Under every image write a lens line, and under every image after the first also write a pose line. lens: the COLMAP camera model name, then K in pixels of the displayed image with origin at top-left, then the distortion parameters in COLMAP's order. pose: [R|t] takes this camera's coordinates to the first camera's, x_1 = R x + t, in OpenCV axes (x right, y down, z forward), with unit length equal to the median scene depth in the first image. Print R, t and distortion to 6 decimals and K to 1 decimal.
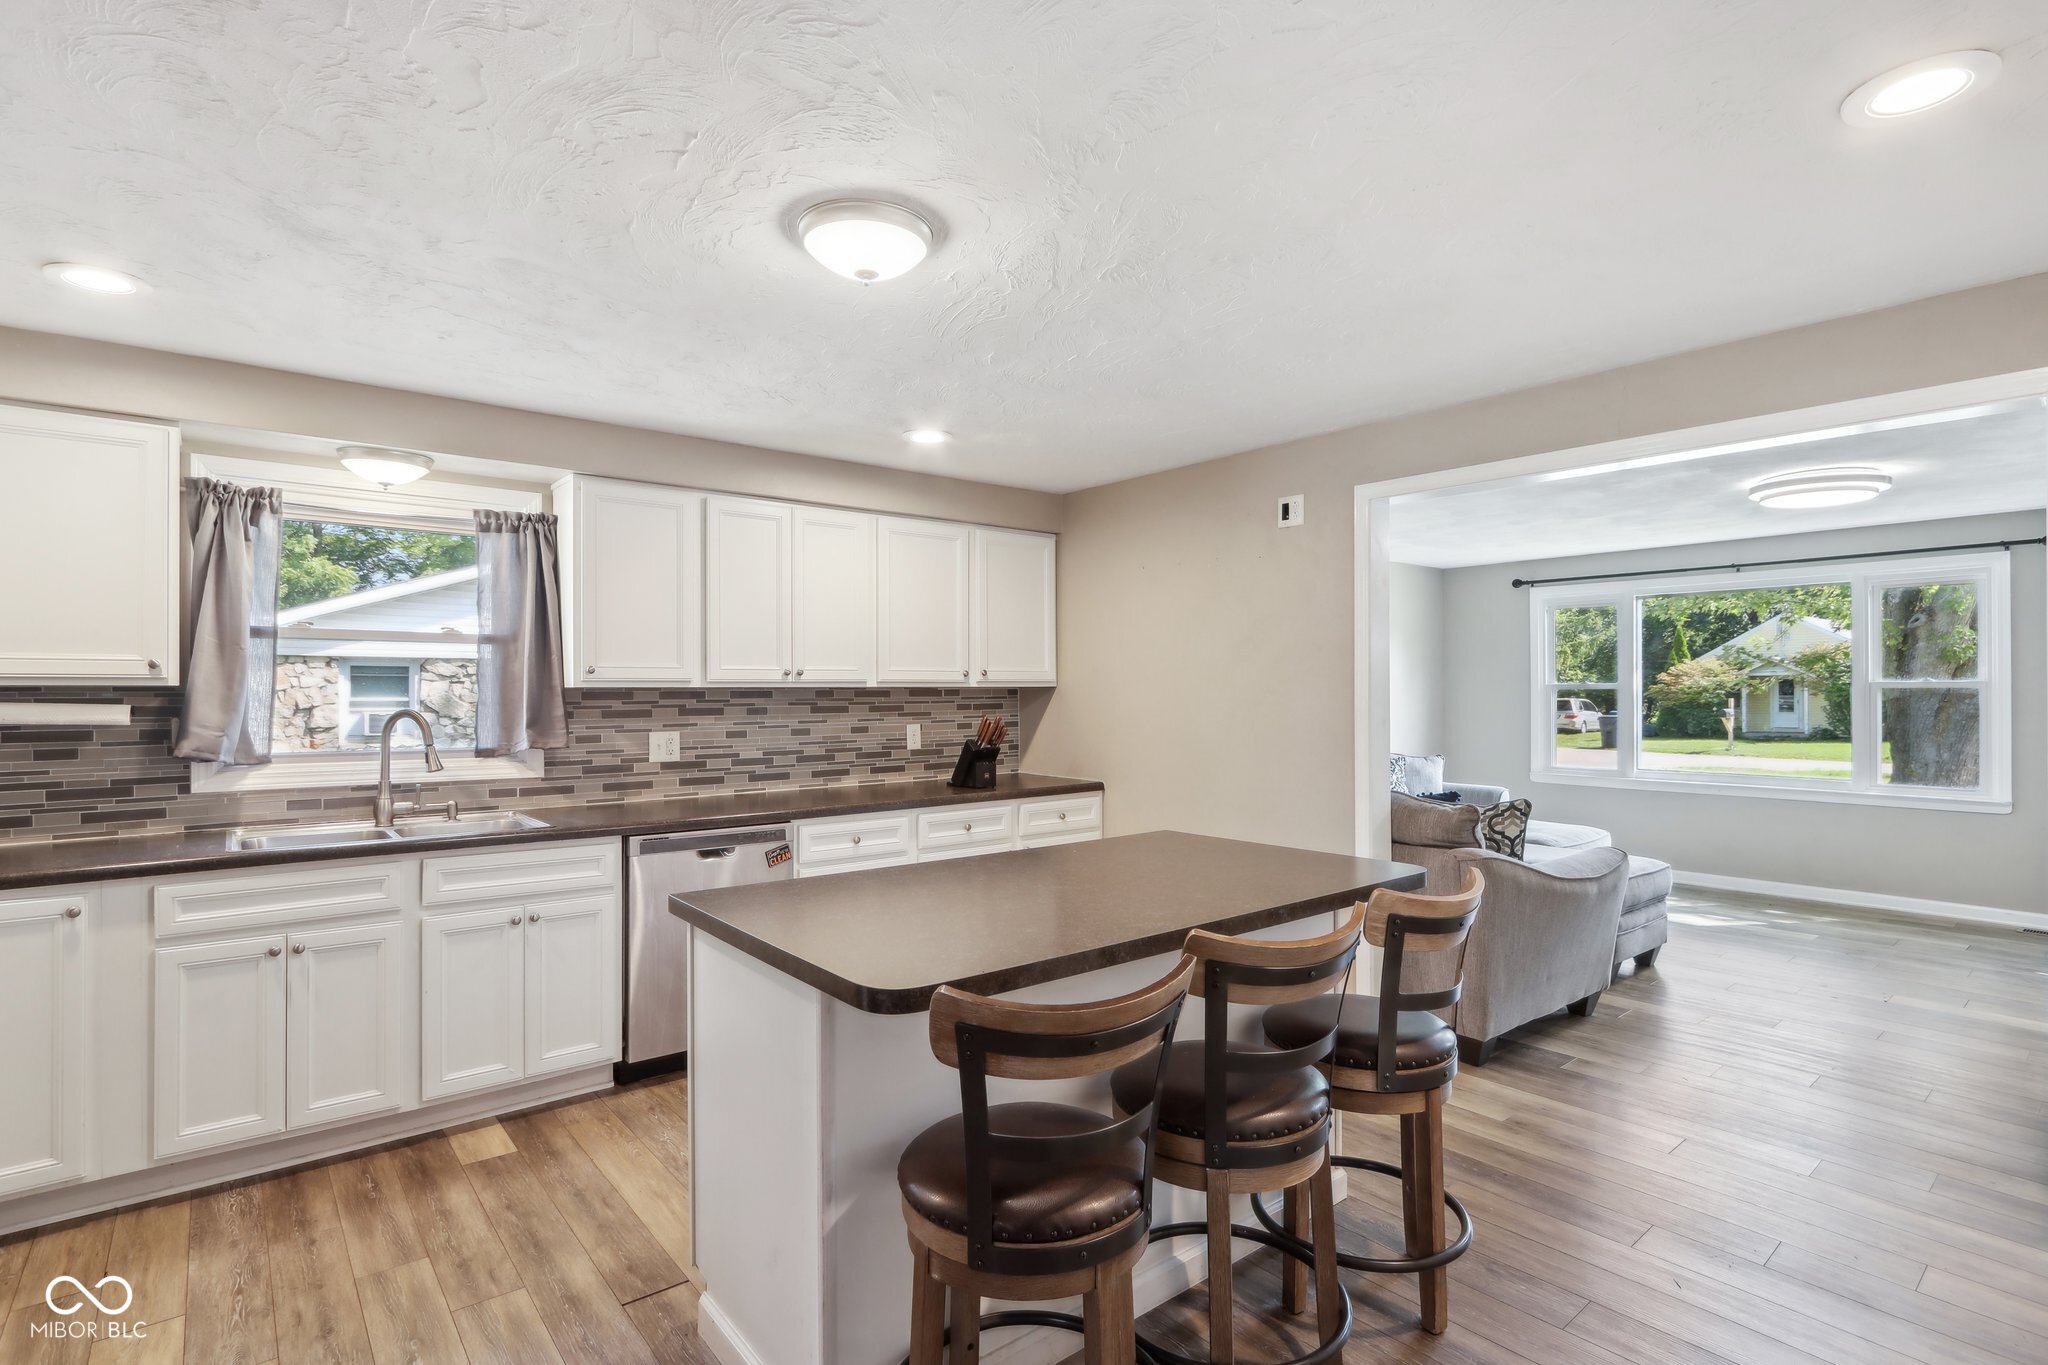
lens RADIAL K [[985.8, 0, 1032.0], [0, 985.8, 678.5], [0, 0, 1]] dist [-0.016859, 0.001744]
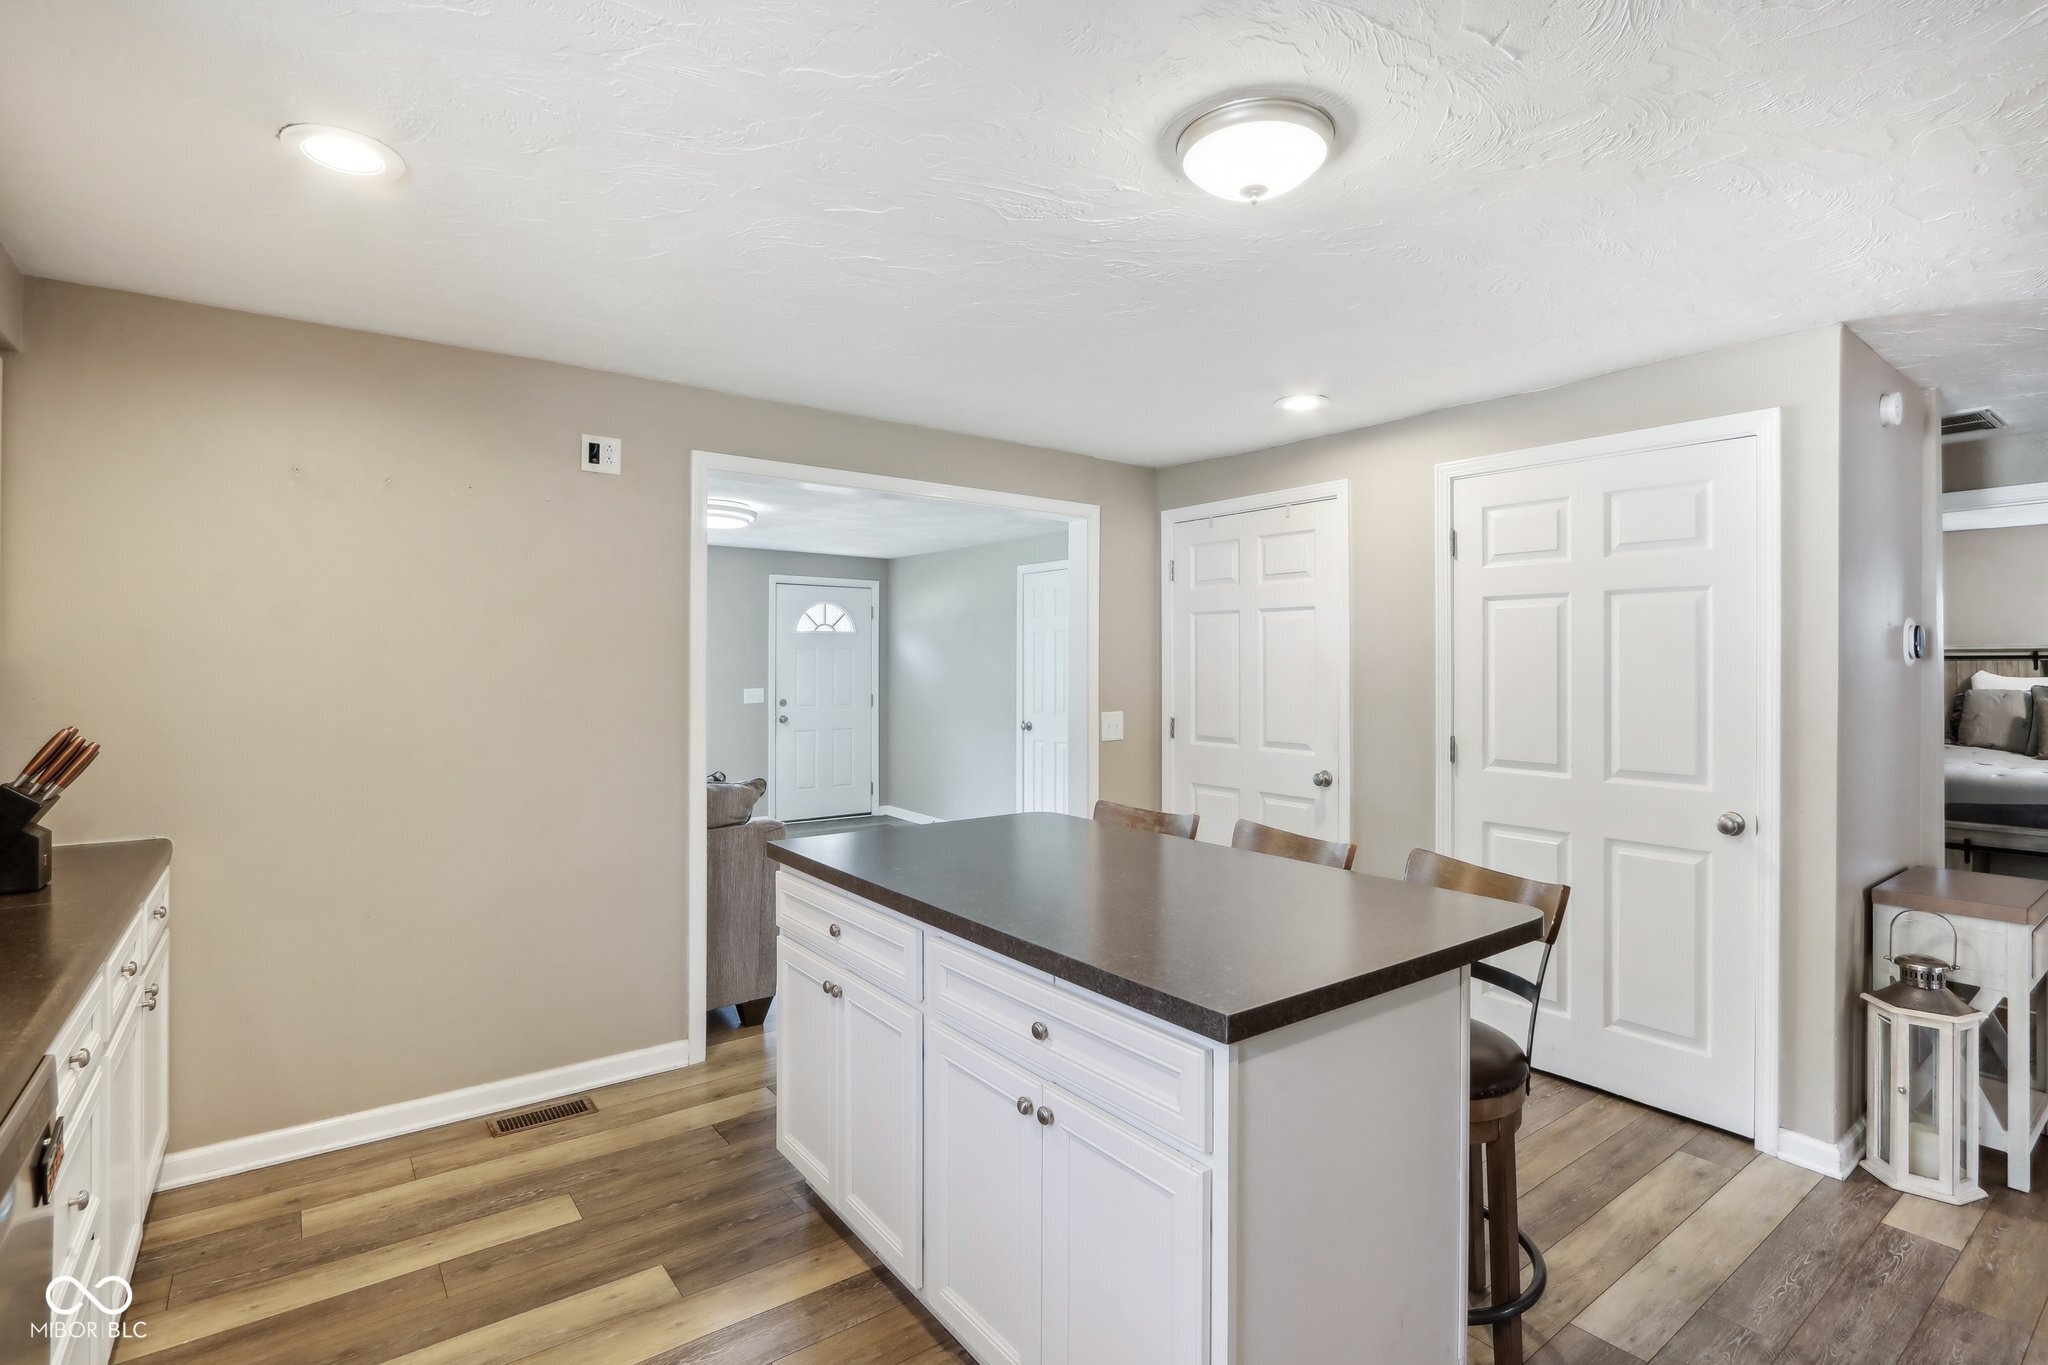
lens RADIAL K [[985.8, 0, 1025.1], [0, 985.8, 664.9], [0, 0, 1]] dist [-0.016859, 0.001744]
pose [[0.044885, -0.002244, 0.998990, -0.525068], [-0.006894, 0.999973, 0.002556, 0.000161], [-0.998968, -0.007002, 0.044869, 0.598246]]
